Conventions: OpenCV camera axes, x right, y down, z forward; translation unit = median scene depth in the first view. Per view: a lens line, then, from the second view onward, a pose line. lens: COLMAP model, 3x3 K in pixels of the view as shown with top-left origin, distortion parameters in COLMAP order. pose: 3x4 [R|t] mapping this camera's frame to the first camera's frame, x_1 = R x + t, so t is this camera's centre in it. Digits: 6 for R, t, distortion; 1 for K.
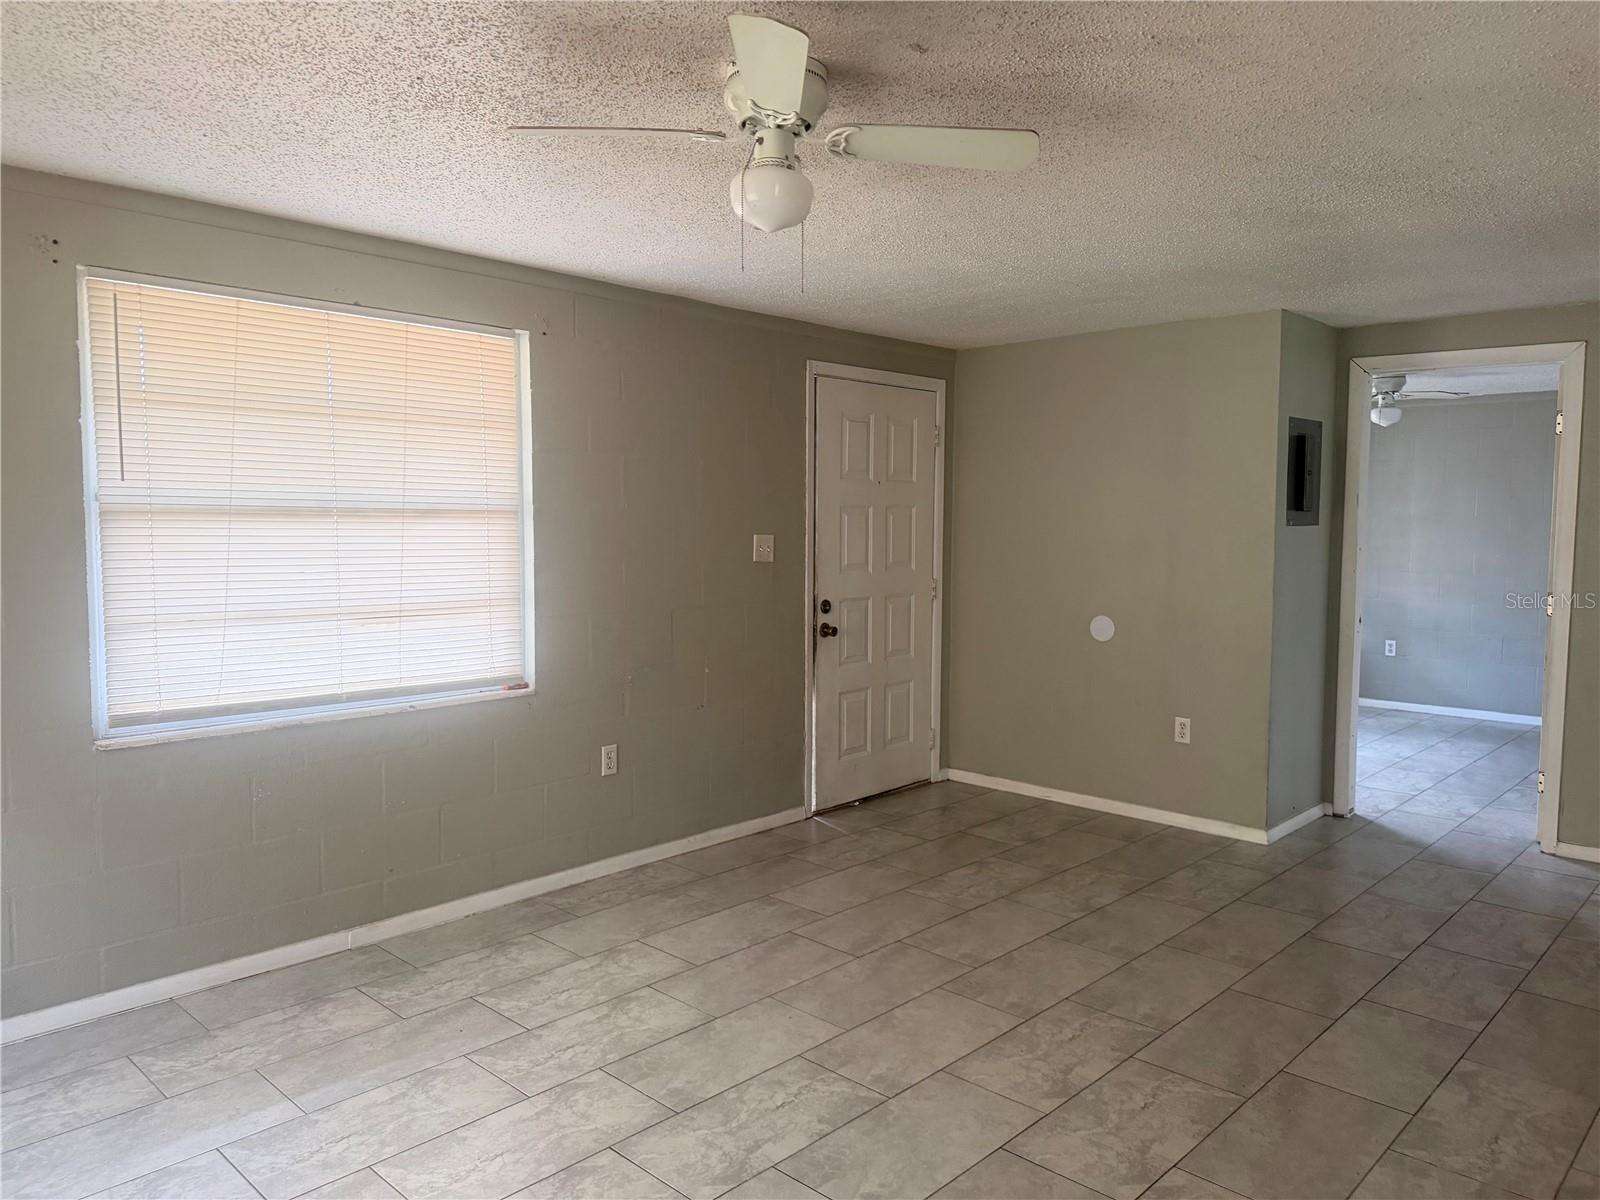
lens RADIAL K [[1118.2, 0, 787.8], [0, 1118.2, 593.6], [0, 0, 1]] dist [0.065240, -0.046820]
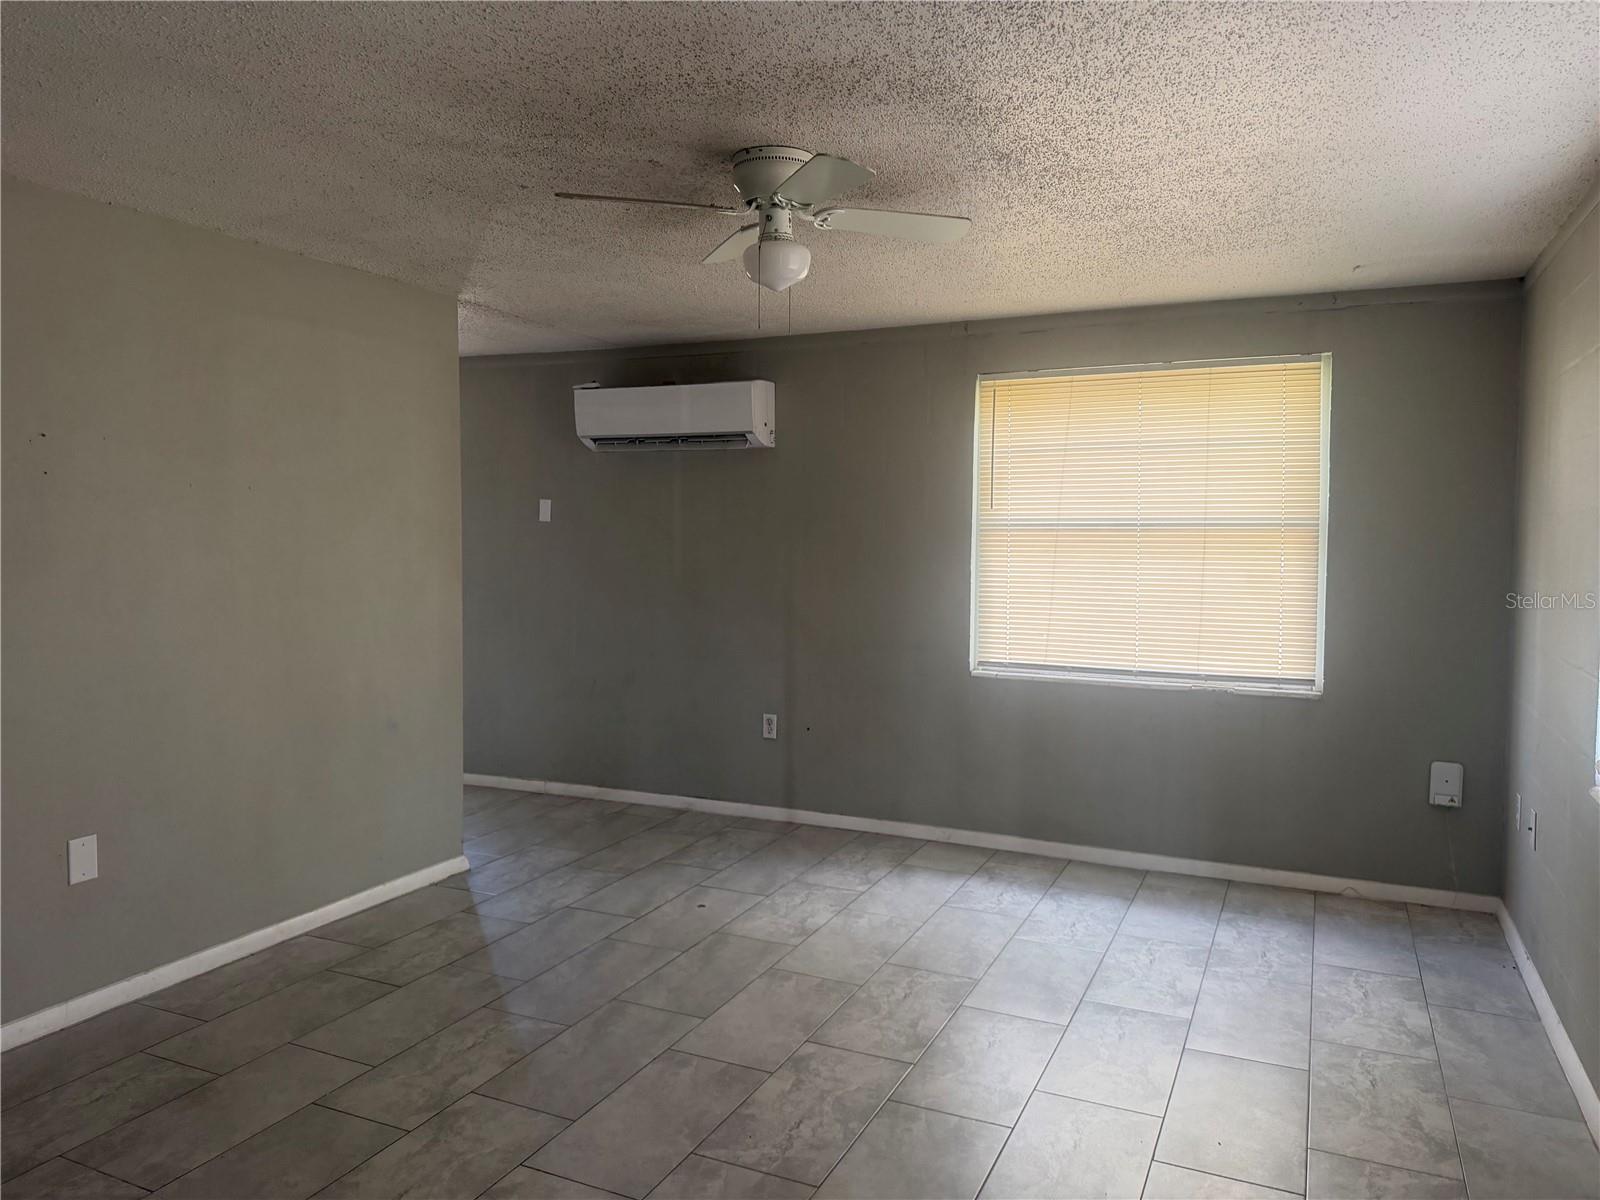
lens RADIAL K [[1118.2, 0, 798.8], [0, 1118.2, 586.3], [0, 0, 1]] dist [0.065240, -0.046820]
pose [[-0.943196, 0.004256, -0.332211, 0.235656], [-0.034534, 0.993246, 0.110772, -0.085873], [0.330438, 0.115952, -0.936678, 1.386204]]
